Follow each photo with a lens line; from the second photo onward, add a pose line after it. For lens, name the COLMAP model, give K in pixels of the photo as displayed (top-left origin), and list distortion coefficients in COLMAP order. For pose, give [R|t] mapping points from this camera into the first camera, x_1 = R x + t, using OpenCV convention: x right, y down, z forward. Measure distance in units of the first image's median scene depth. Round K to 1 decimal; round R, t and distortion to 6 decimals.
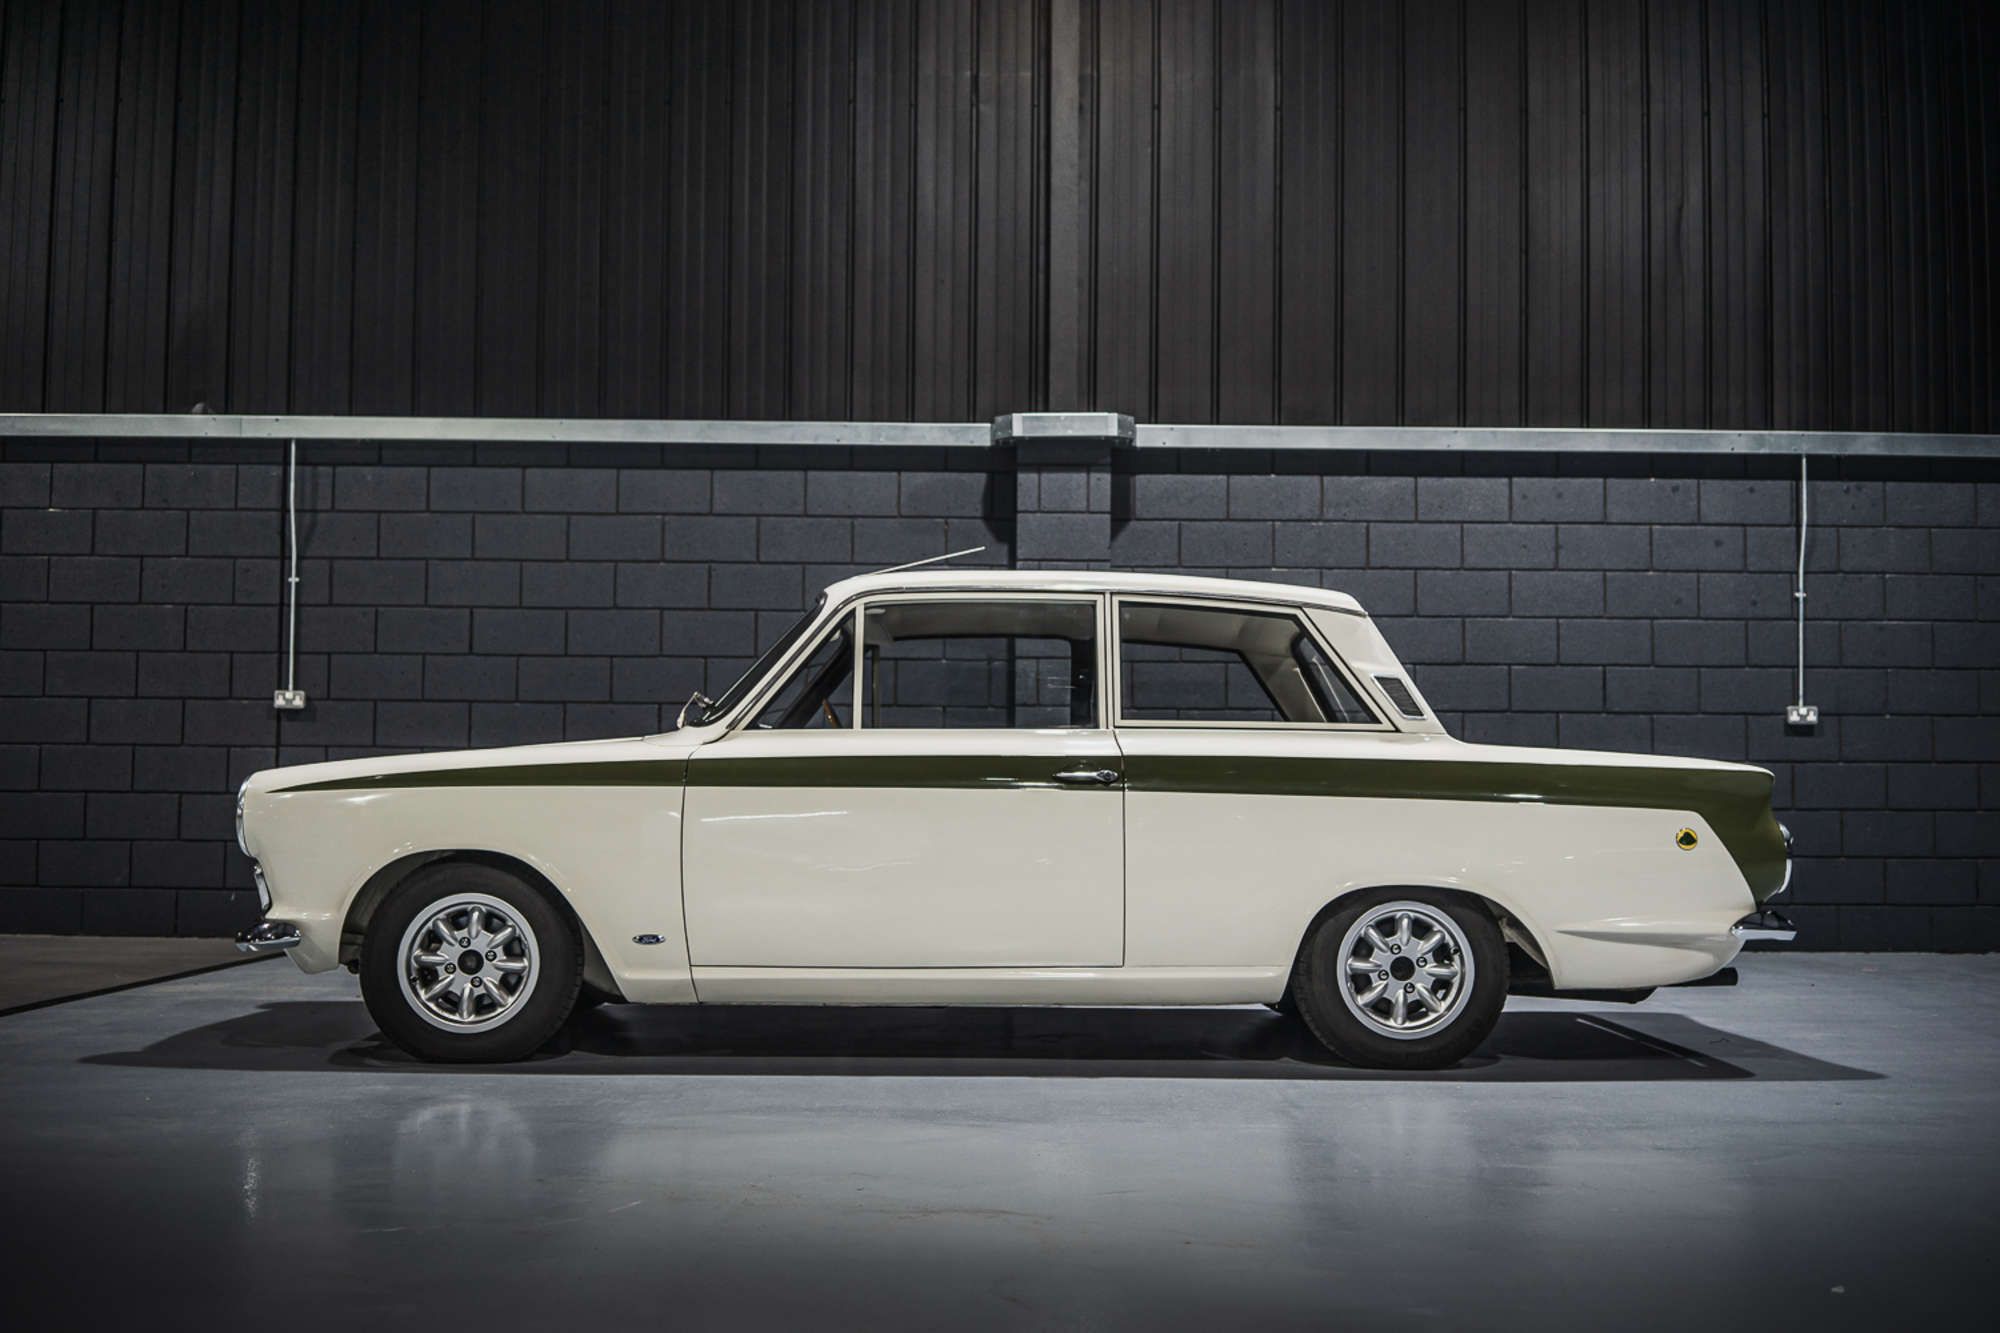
lens RADIAL K [[2189.6, 0, 988.5], [0, 2189.6, 665.2], [0, 0, 1]] dist [0.005238, 0.000000]
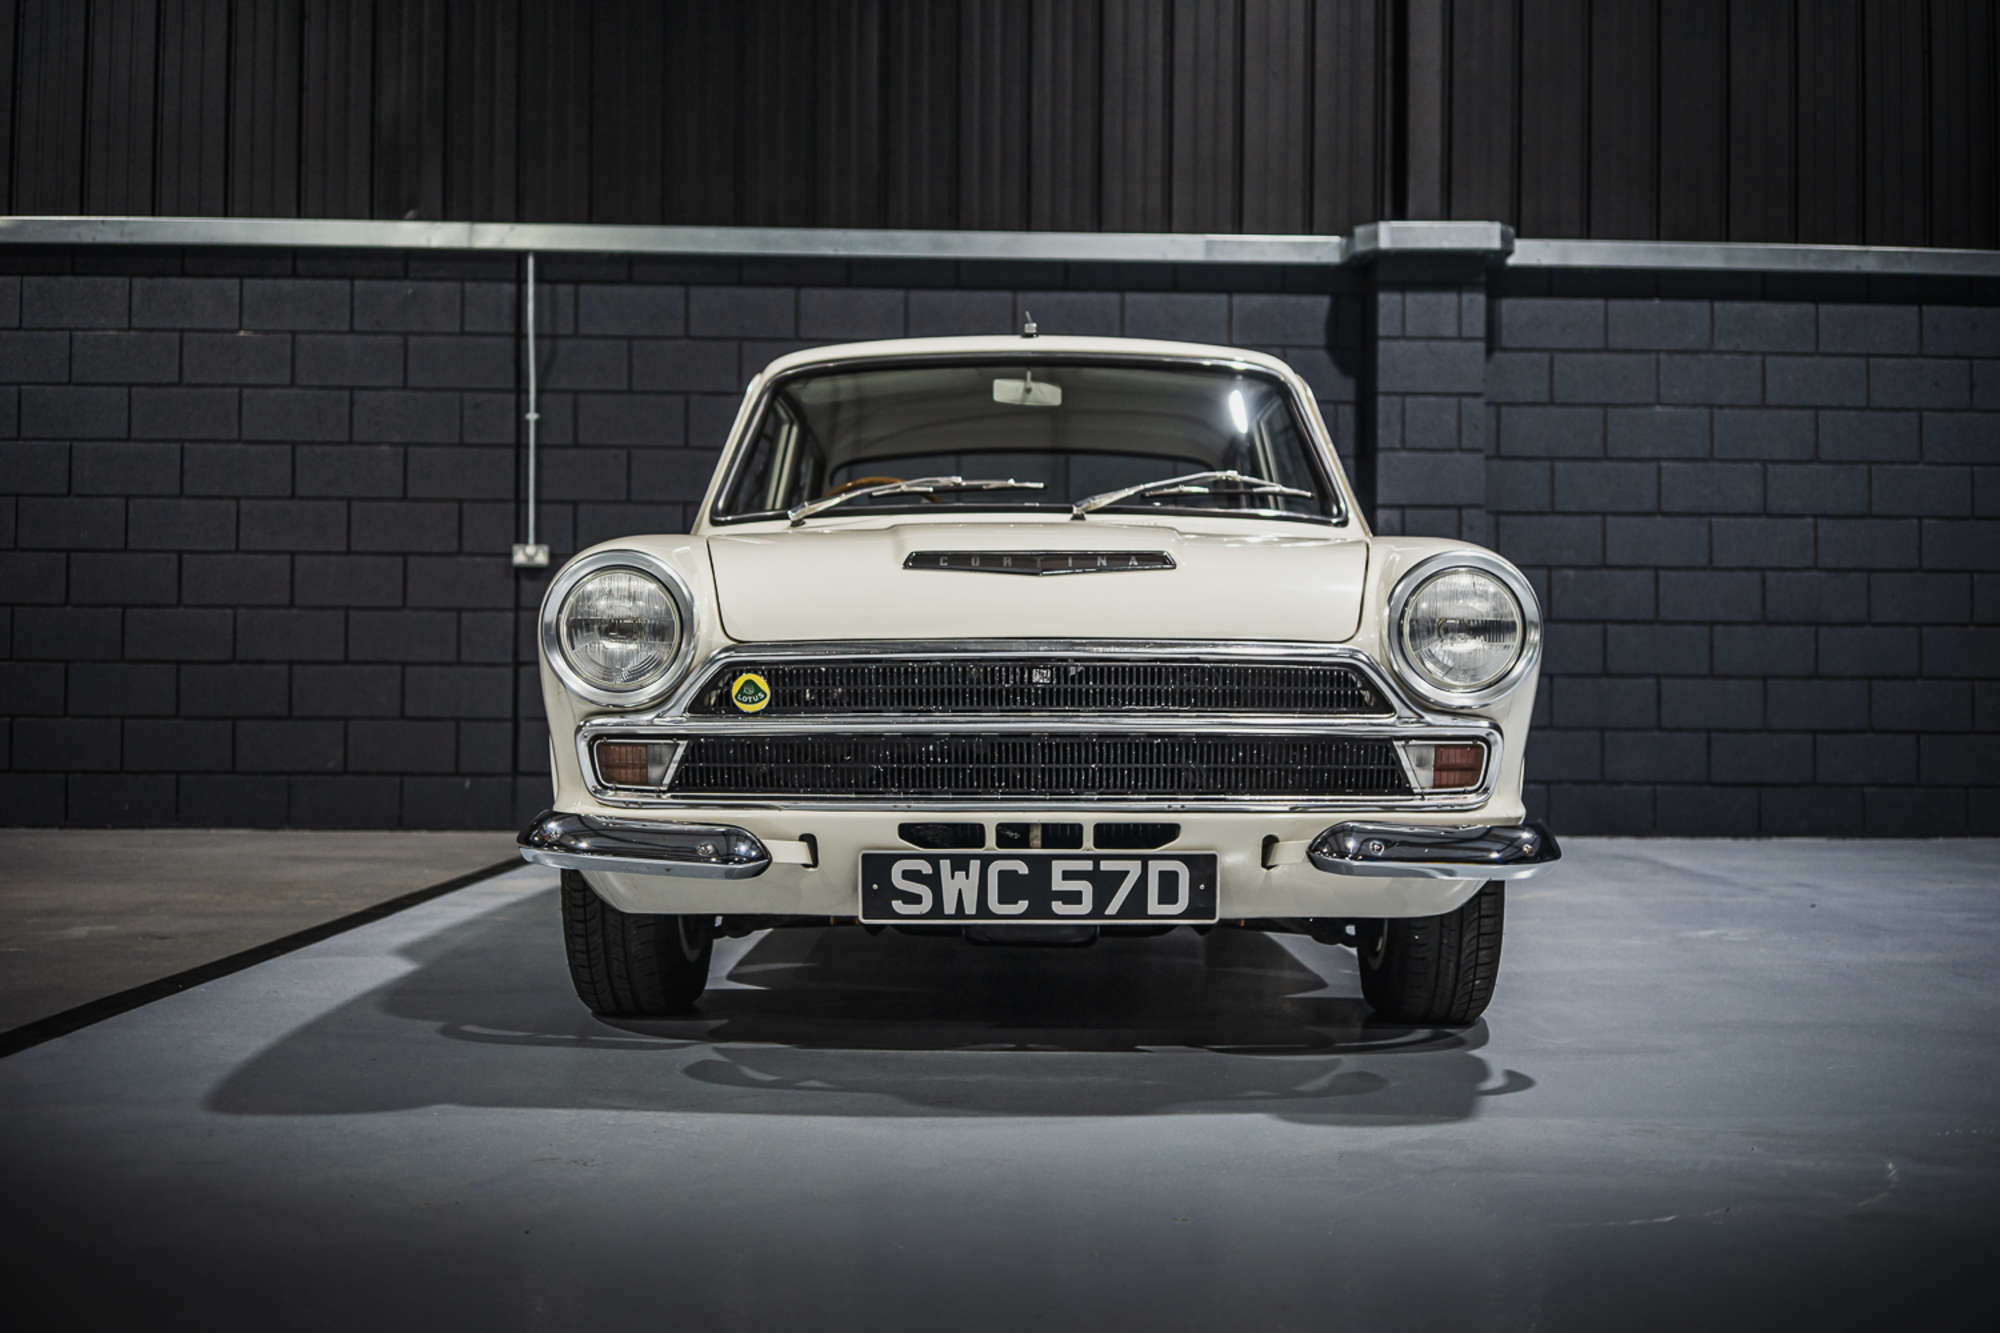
lens RADIAL K [[2189.6, 0, 1000.9], [0, 2189.6, 685.0], [0, 0, 1]] dist [0.005238, 0.000000]
pose [[0.999238, -0.001114, 0.039011, -0.166766], [-0.001238, 0.998185, 0.060204, 0.014350], [-0.039007, -0.060207, 0.997423, 0.129232]]
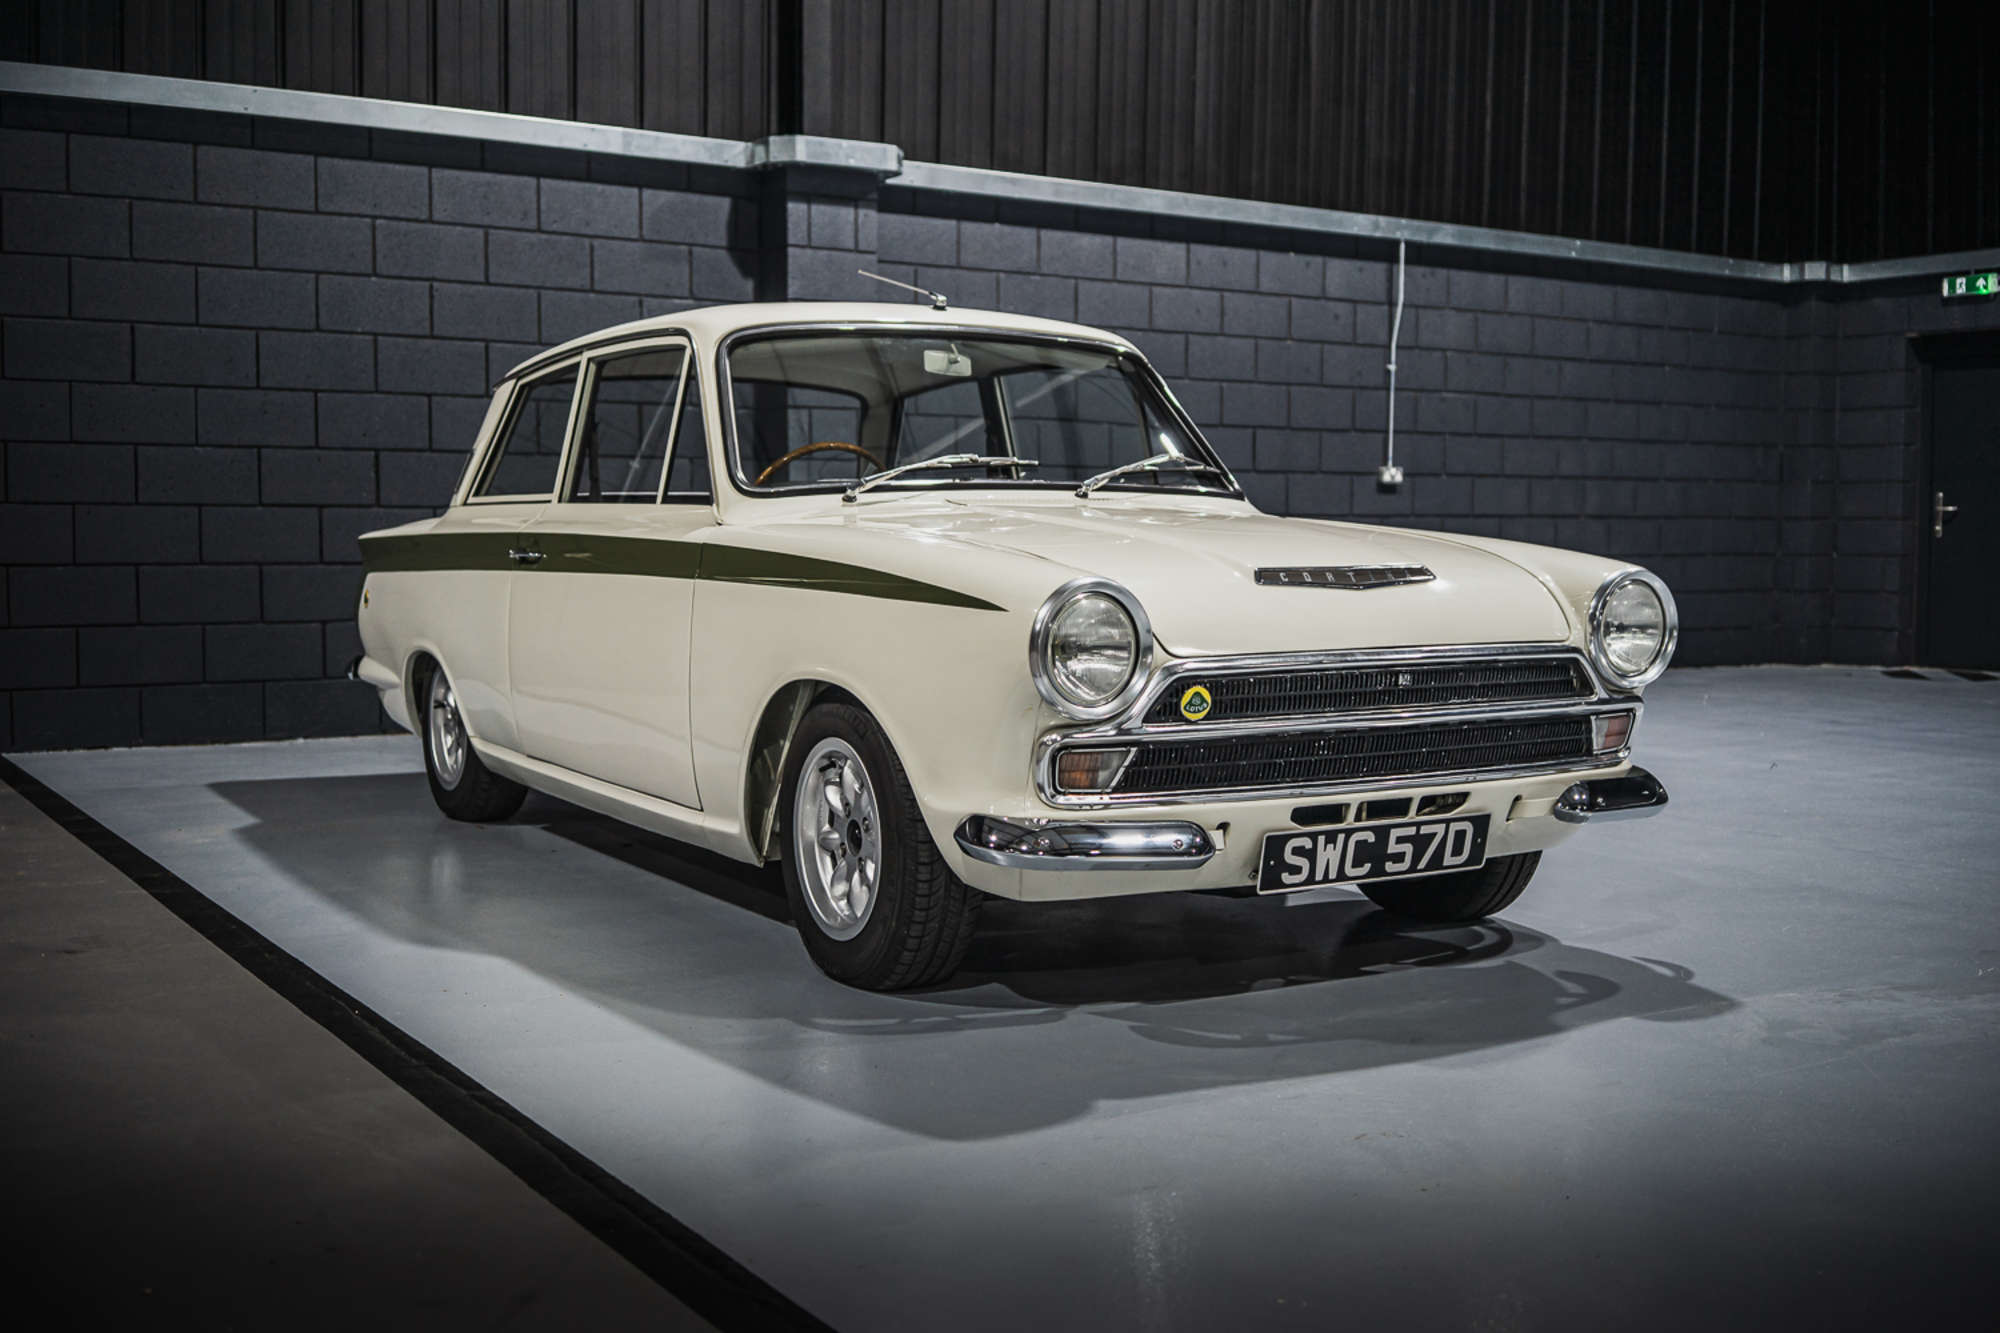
lens RADIAL K [[2189.6, 0, 1047.5], [0, 2189.6, 661.0], [0, 0, 1]] dist [0.005238, 0.000000]
pose [[0.823730, -0.039239, 0.565623, -0.412707], [-0.037947, 0.991550, 0.124051, -0.015591], [-0.565711, -0.123649, 0.815280, 0.169782]]
